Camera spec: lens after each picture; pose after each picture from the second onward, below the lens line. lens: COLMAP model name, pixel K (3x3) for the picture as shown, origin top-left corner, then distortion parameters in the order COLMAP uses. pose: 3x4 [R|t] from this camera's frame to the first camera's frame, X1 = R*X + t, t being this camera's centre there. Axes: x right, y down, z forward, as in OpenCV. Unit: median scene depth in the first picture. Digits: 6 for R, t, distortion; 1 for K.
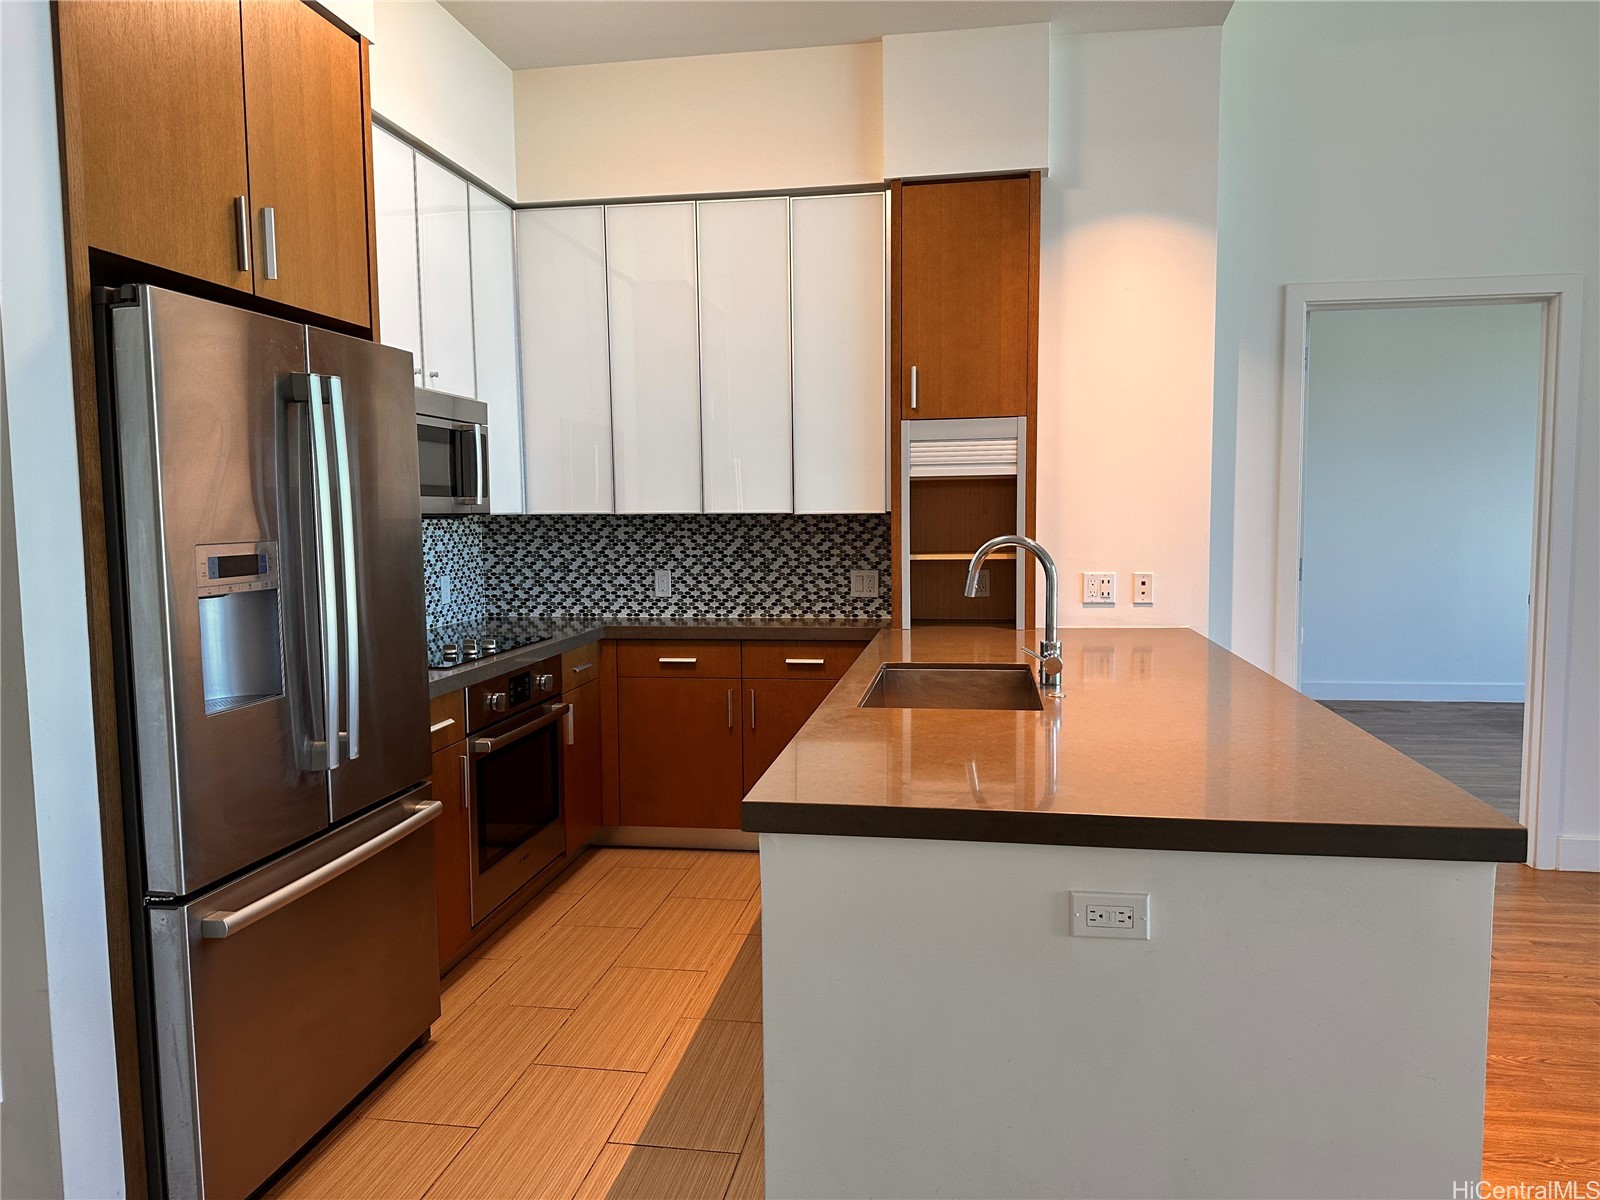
lens RADIAL K [[1117.5, 0, 799.7], [0, 1117.5, 600.5], [0, 0, 1]] dist [0.000096, 0.000001]
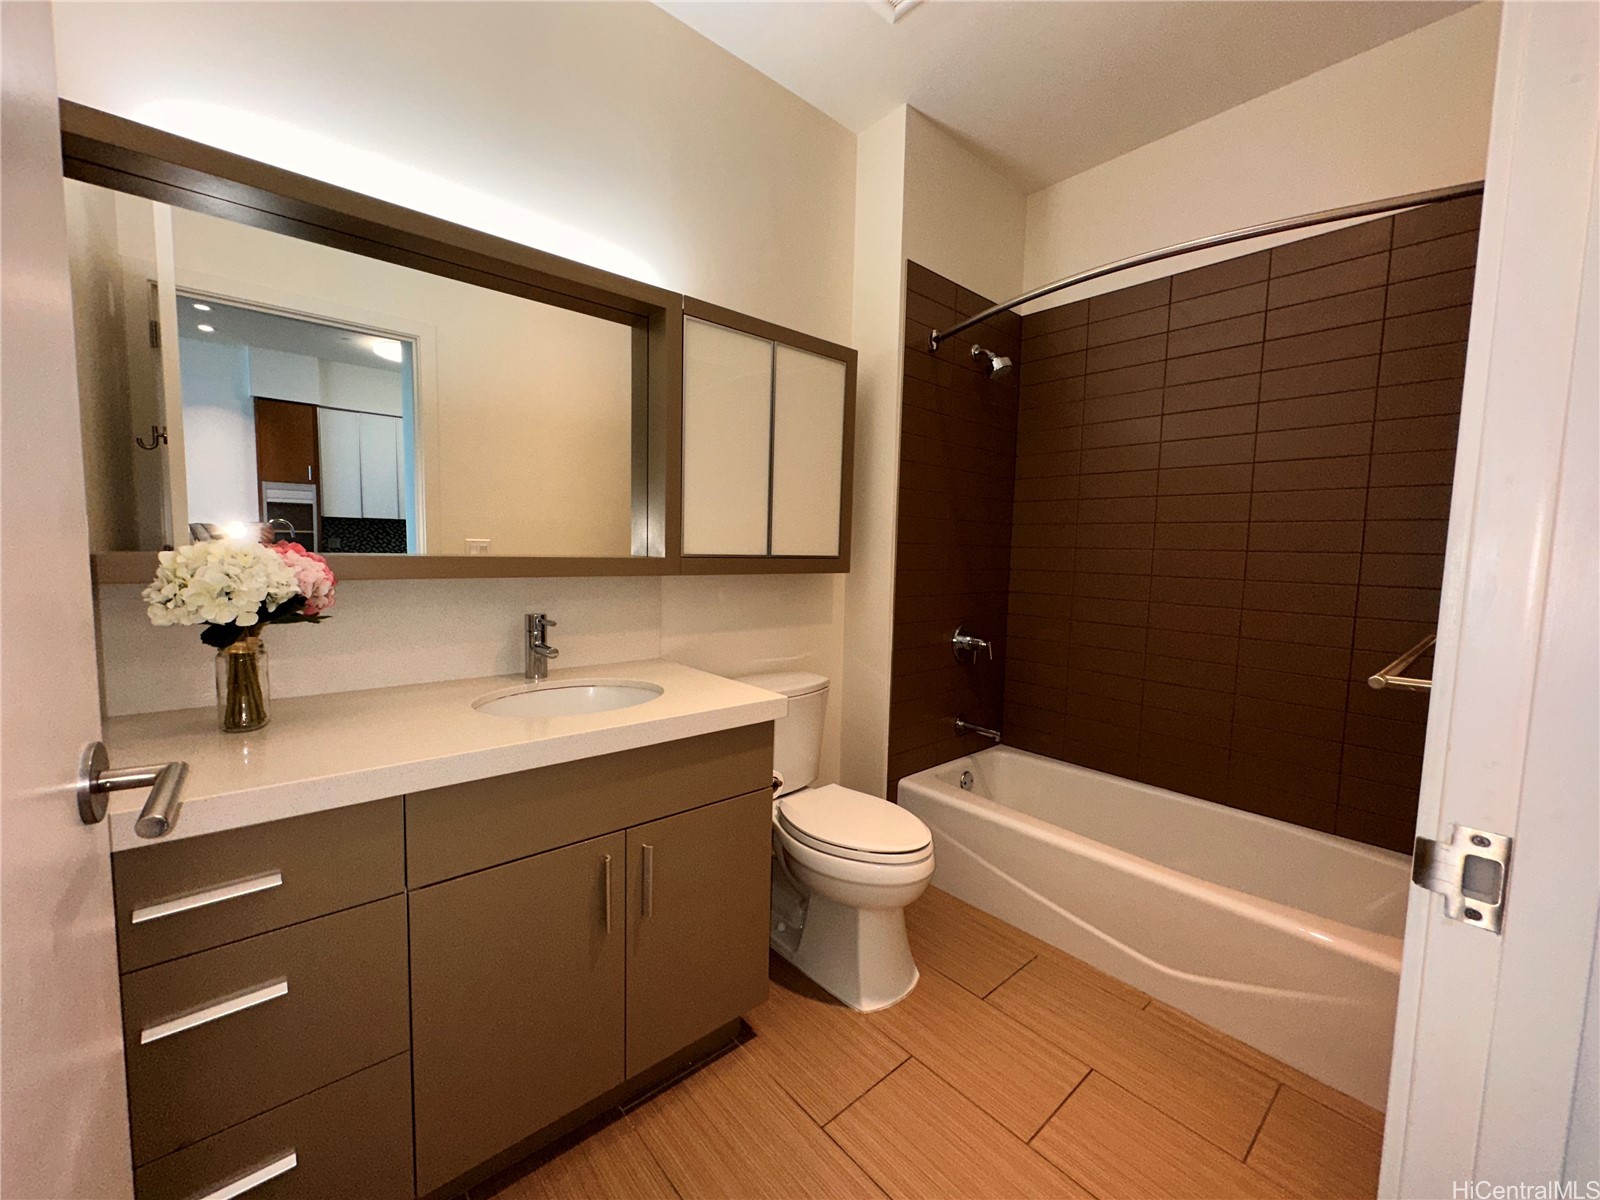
lens RADIAL K [[642.4, 0, 801.7], [0, 642.4, 603.3], [0, 0, 1]] dist [-0.000469, 0.000008]
pose [[0.634725, -0.038921, 0.771758, -0.300262], [0.037603, 0.999103, 0.019460, 0.163062], [-0.771823, 0.016668, 0.635619, -1.048350]]
